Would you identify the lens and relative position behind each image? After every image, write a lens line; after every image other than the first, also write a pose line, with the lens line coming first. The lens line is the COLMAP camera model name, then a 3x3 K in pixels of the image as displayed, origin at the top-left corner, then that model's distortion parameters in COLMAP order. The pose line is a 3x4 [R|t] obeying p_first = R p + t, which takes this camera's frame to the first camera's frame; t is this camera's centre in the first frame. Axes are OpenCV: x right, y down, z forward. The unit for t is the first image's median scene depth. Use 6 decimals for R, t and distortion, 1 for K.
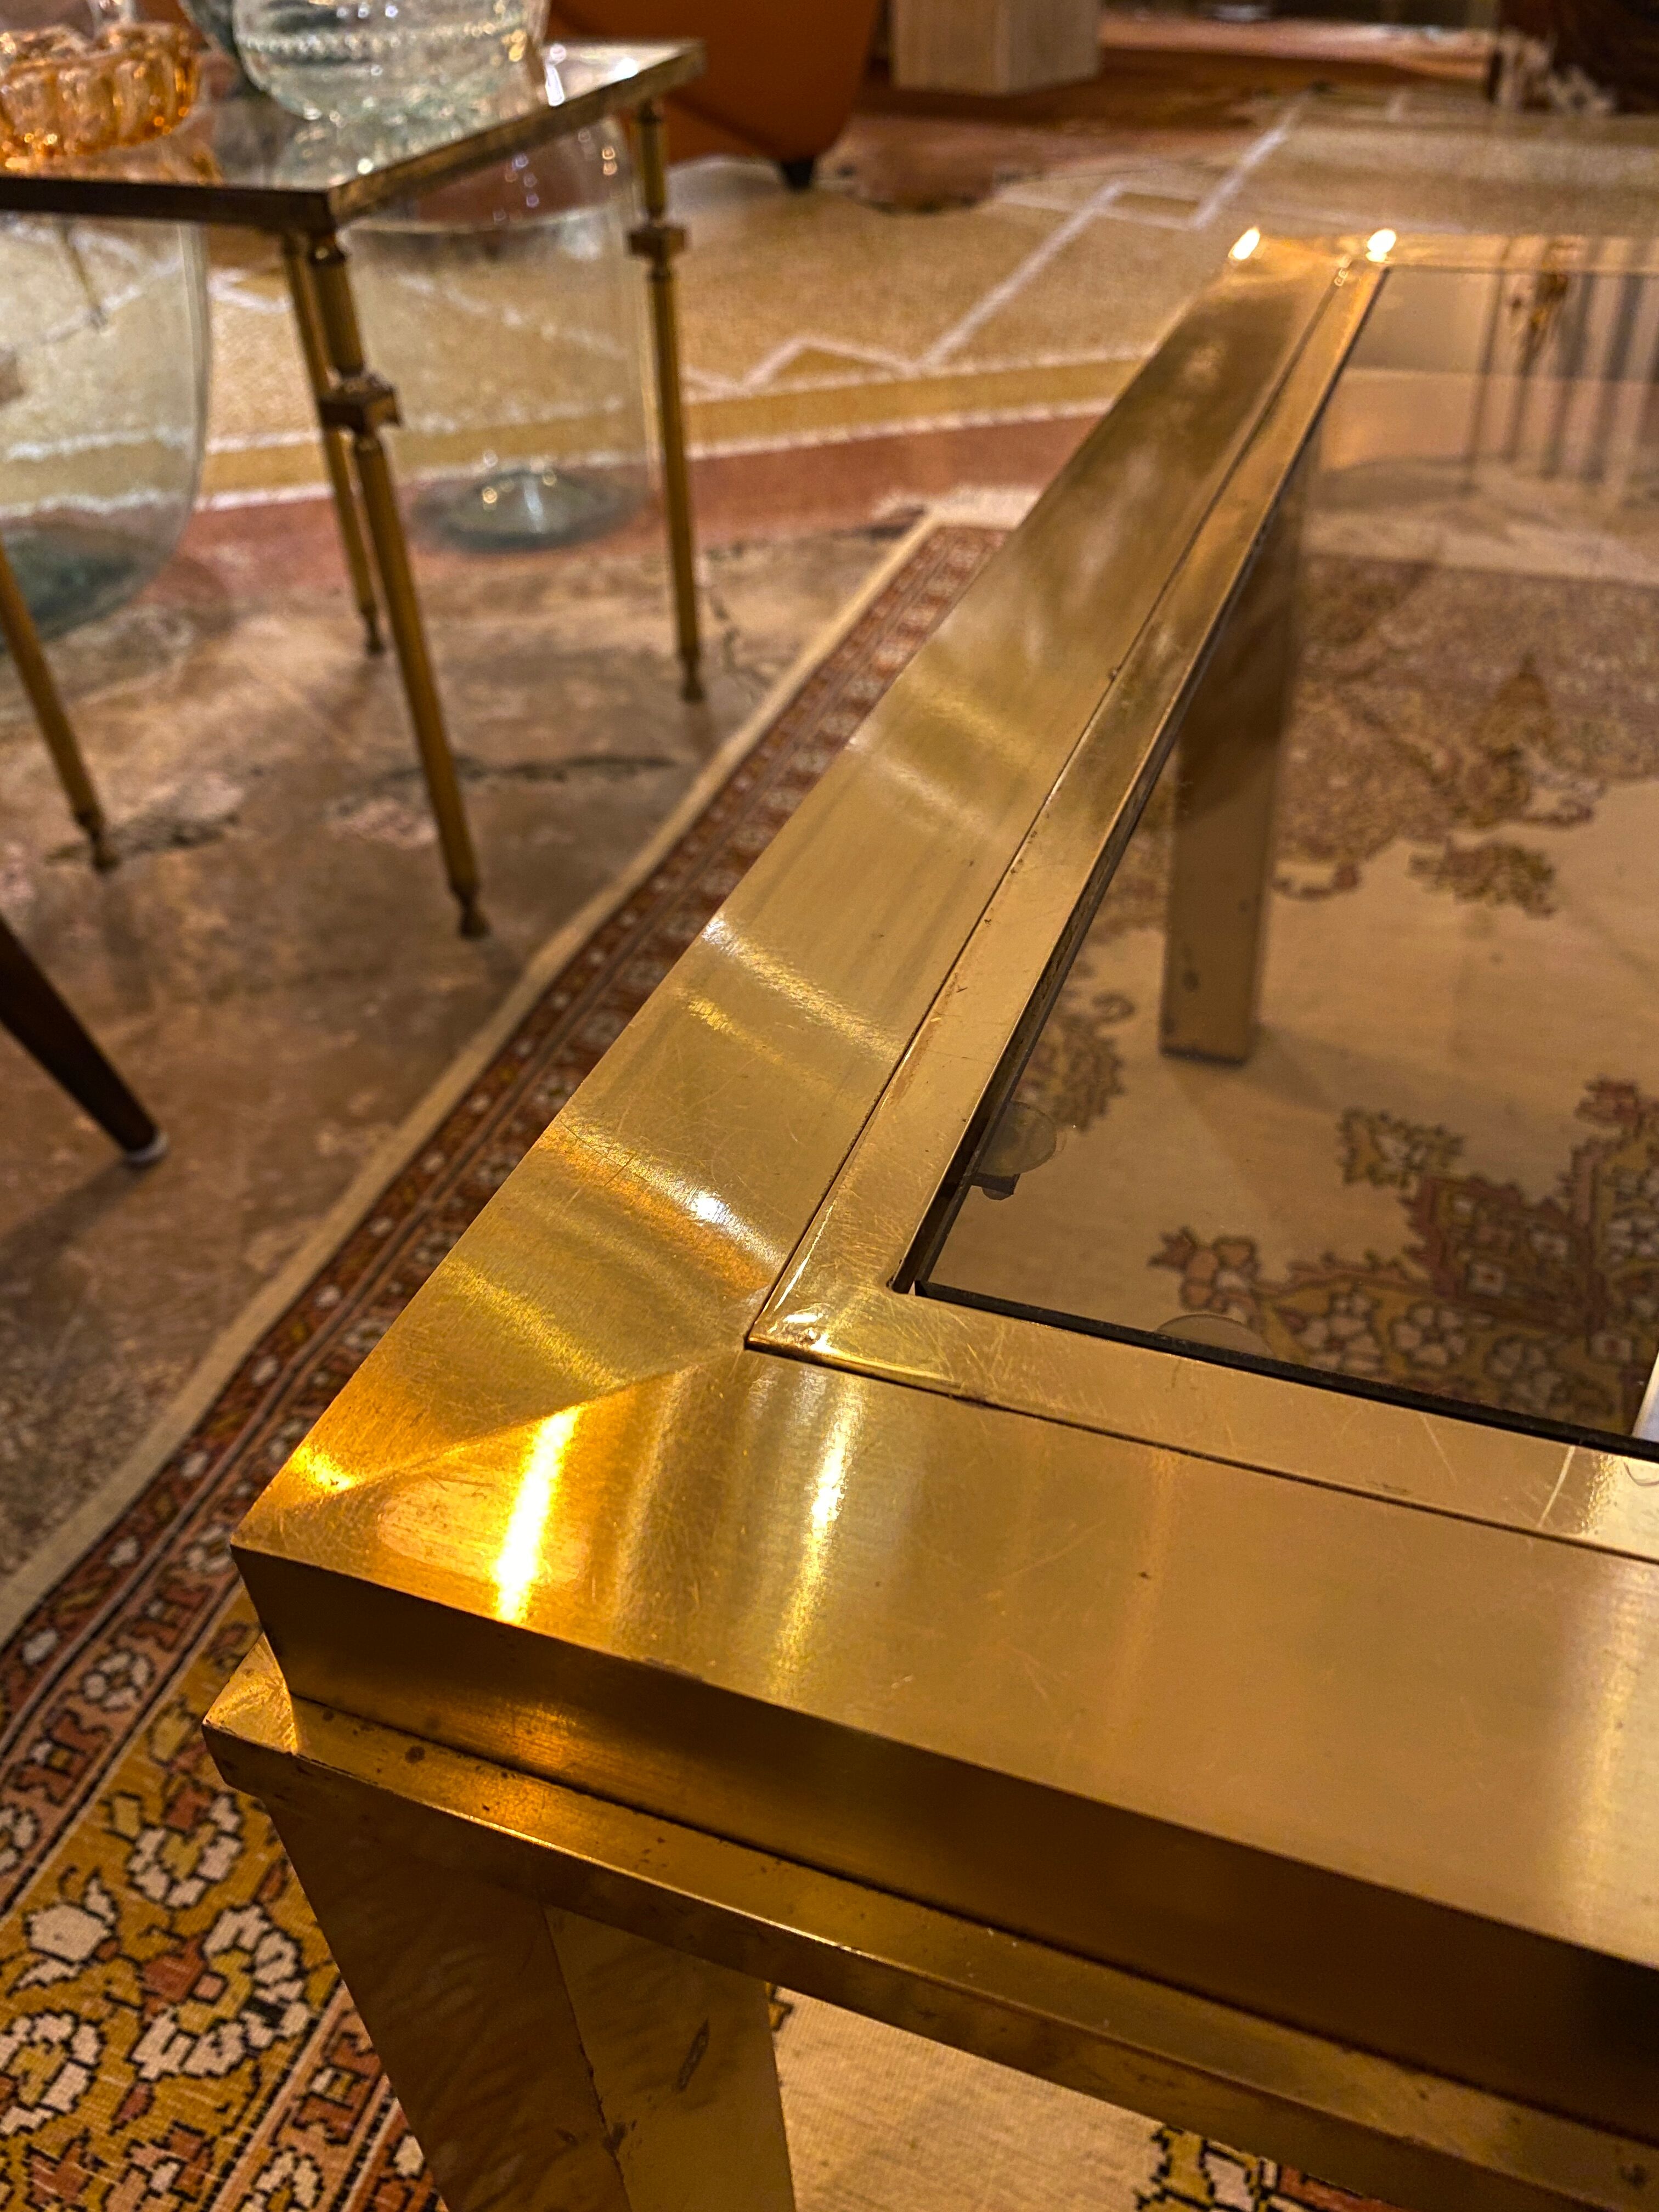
lens RADIAL K [[1693.6, 0, 832.3], [0, 1693.6, 1106.3], [0, 0, 1]] dist [0.018290, -0.023673]
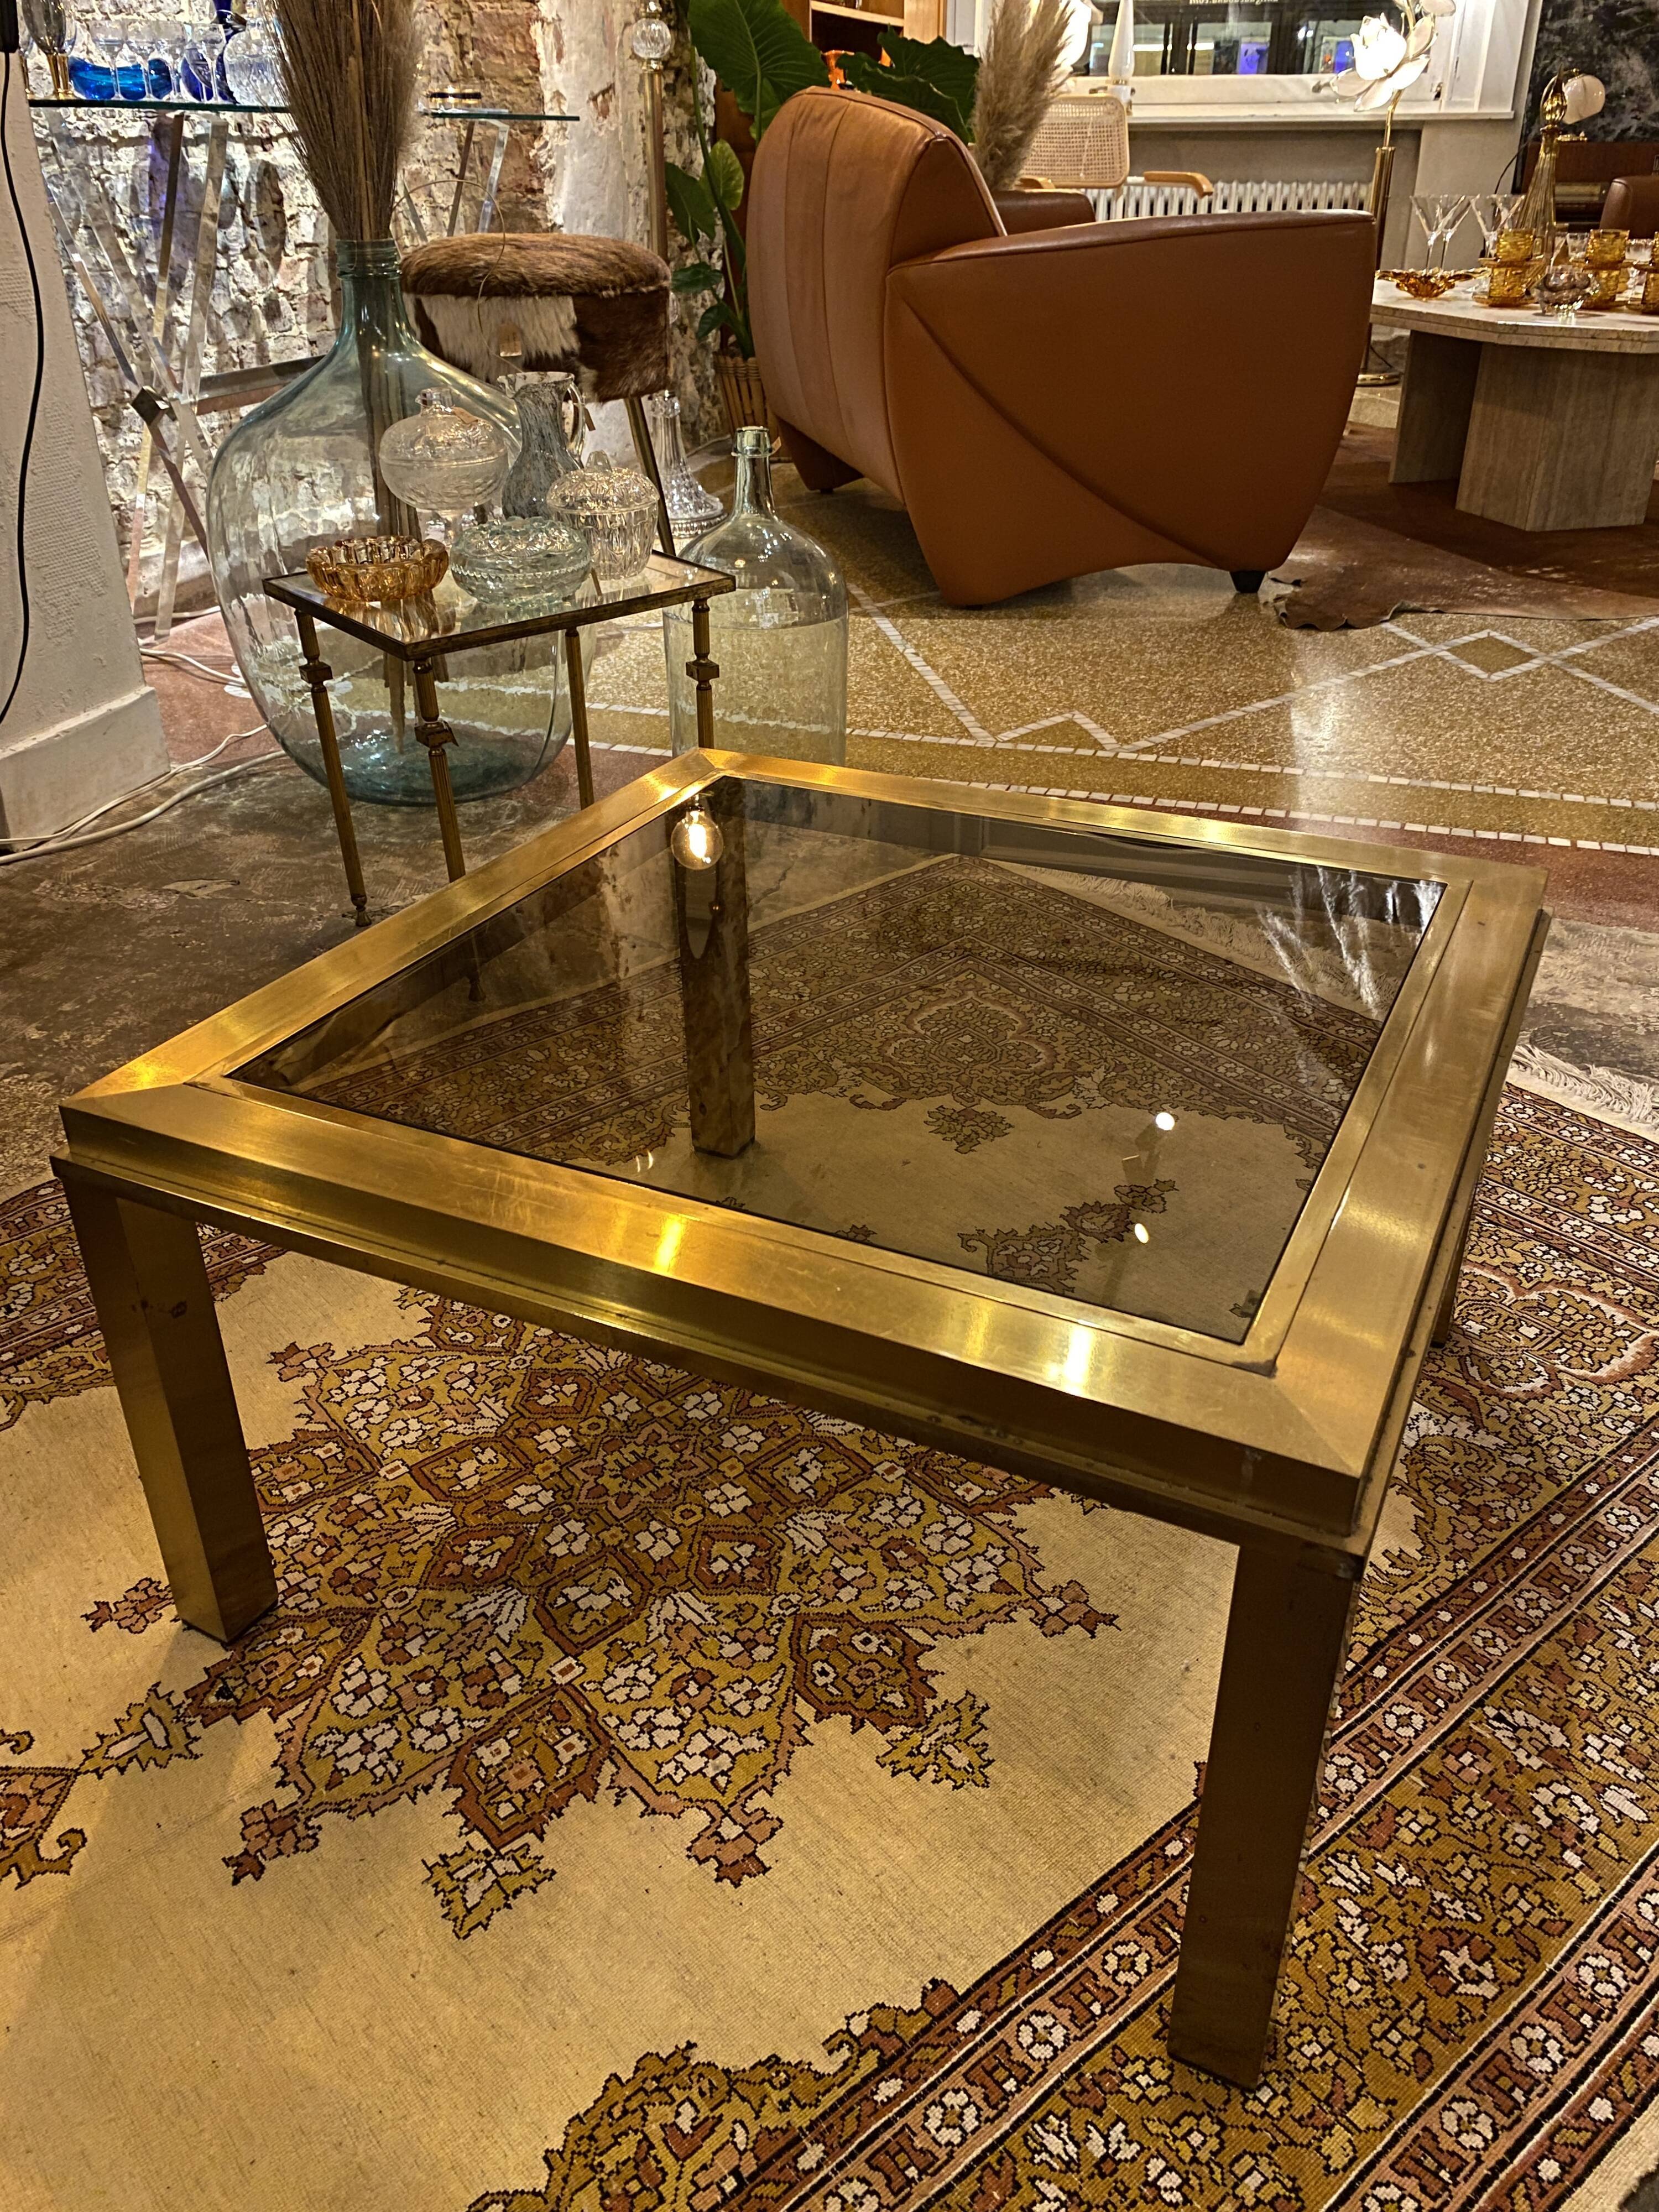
lens RADIAL K [[1688.0, 0, 834.8], [0, 1688.0, 1099.4], [0, 0, 1]] dist [0.020676, -0.023995]
pose [[0.869764, 0.279430, -0.406730, 1.189258], [-0.330350, 0.941996, -0.059262, -0.033678], [0.366579, 0.185907, 0.911624, -0.671751]]
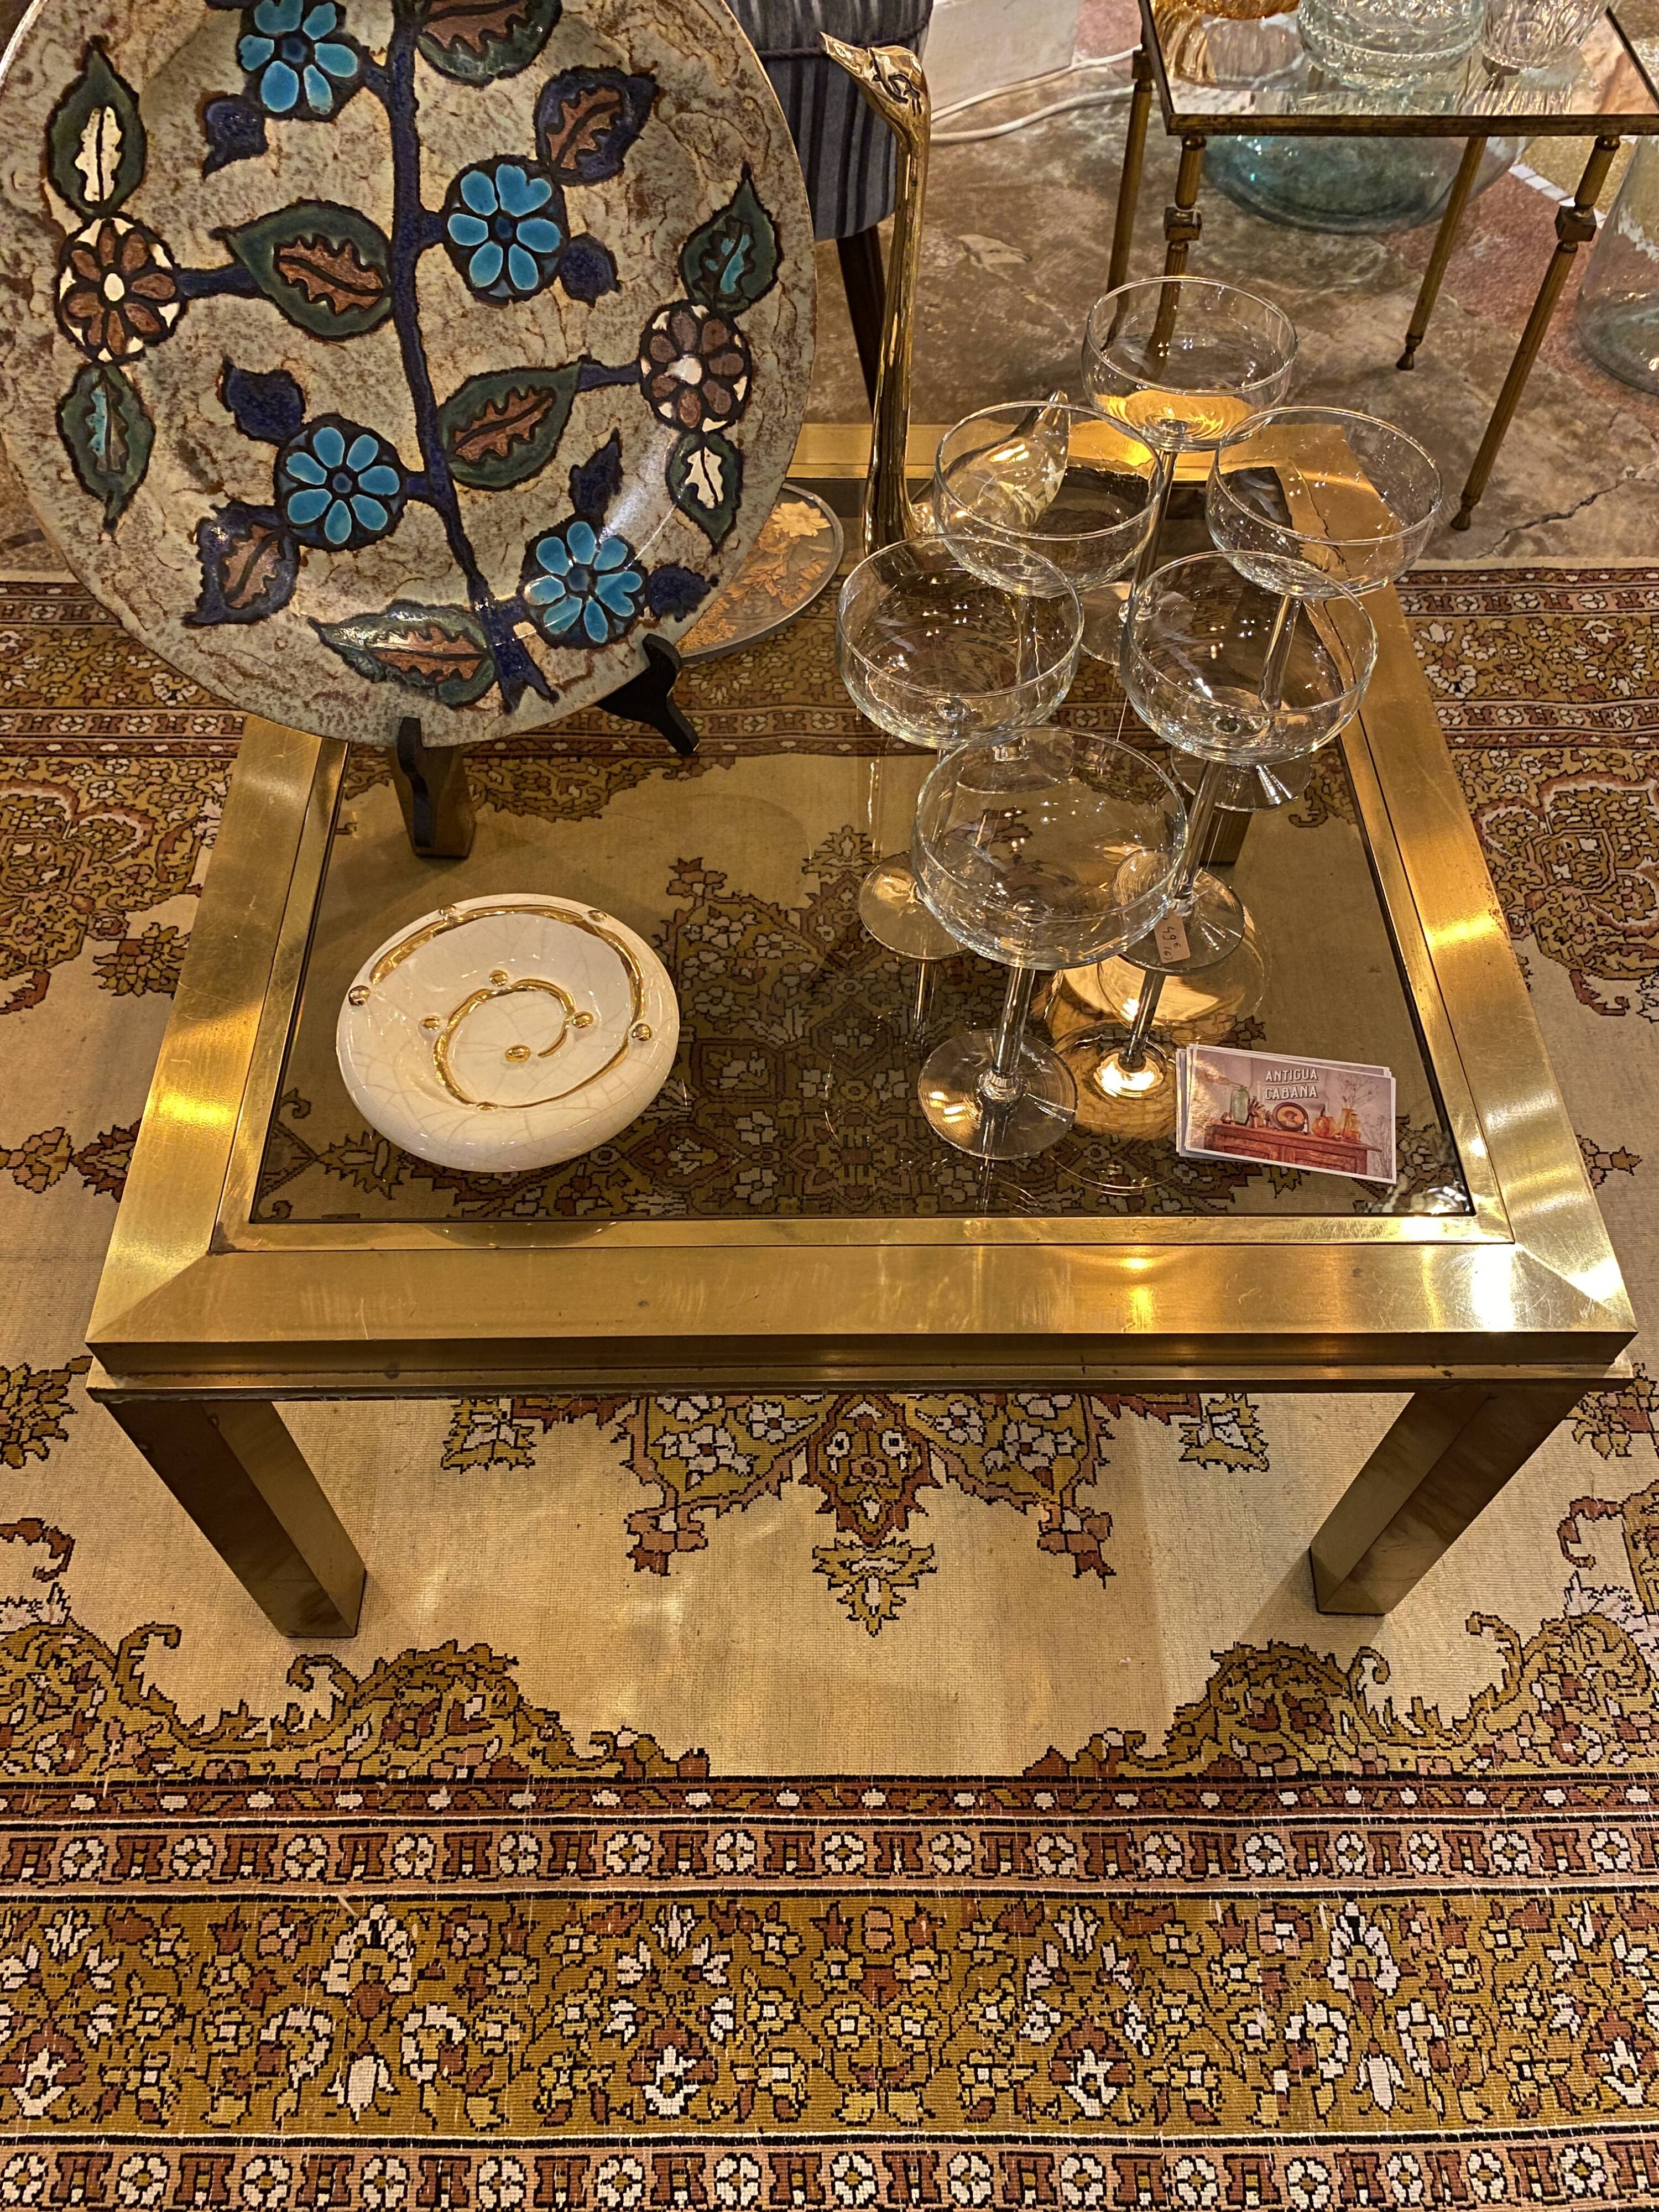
lens RADIAL K [[1693.6, 0, 834.0], [0, 1693.6, 1098.0], [0, 0, 1]] dist [0.018290, -0.023673]
pose [[0.363656, 0.793261, -0.488355, 1.227814], [-0.605036, 0.599753, 0.523668, -0.606802], [0.708298, 0.105037, 0.698055, -0.403282]]
